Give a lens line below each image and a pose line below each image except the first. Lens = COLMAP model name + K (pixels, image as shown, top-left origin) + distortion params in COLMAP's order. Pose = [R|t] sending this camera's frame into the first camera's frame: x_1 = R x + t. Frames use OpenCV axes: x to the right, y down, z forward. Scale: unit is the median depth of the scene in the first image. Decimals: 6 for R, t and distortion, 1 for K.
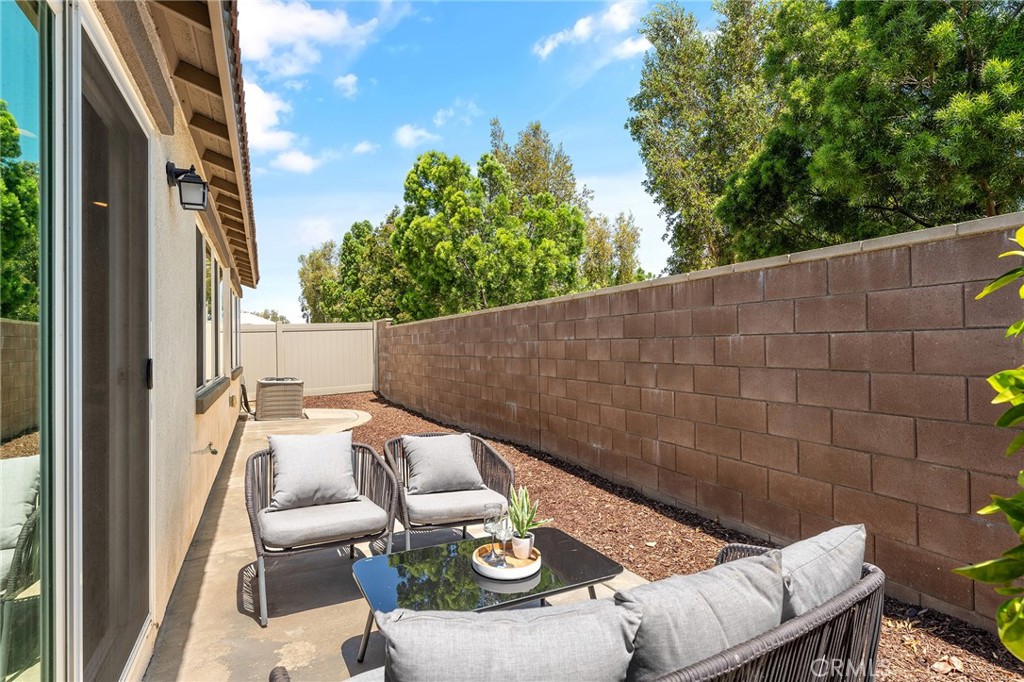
lens RADIAL K [[493.1, 0, 512.0], [0, 493.1, 341.0], [0, 0, 1]] dist [-0.000075, -0.000013]
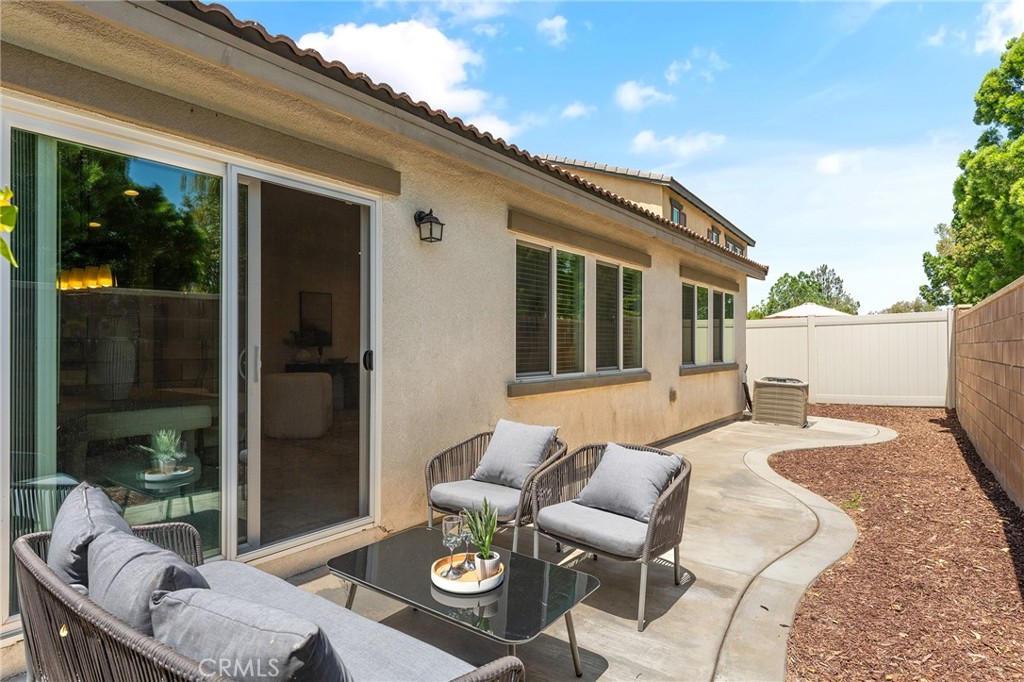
lens RADIAL K [[567.7, 0, 512.0], [0, 567.7, 341.0], [0, 0, 1]] dist [0.002112, 0.000793]
pose [[0.455146, 0.011445, -0.890343, 0.212881], [-0.001178, 0.999924, 0.012252, -0.003120], [0.890416, -0.004528, 0.455125, 0.121261]]
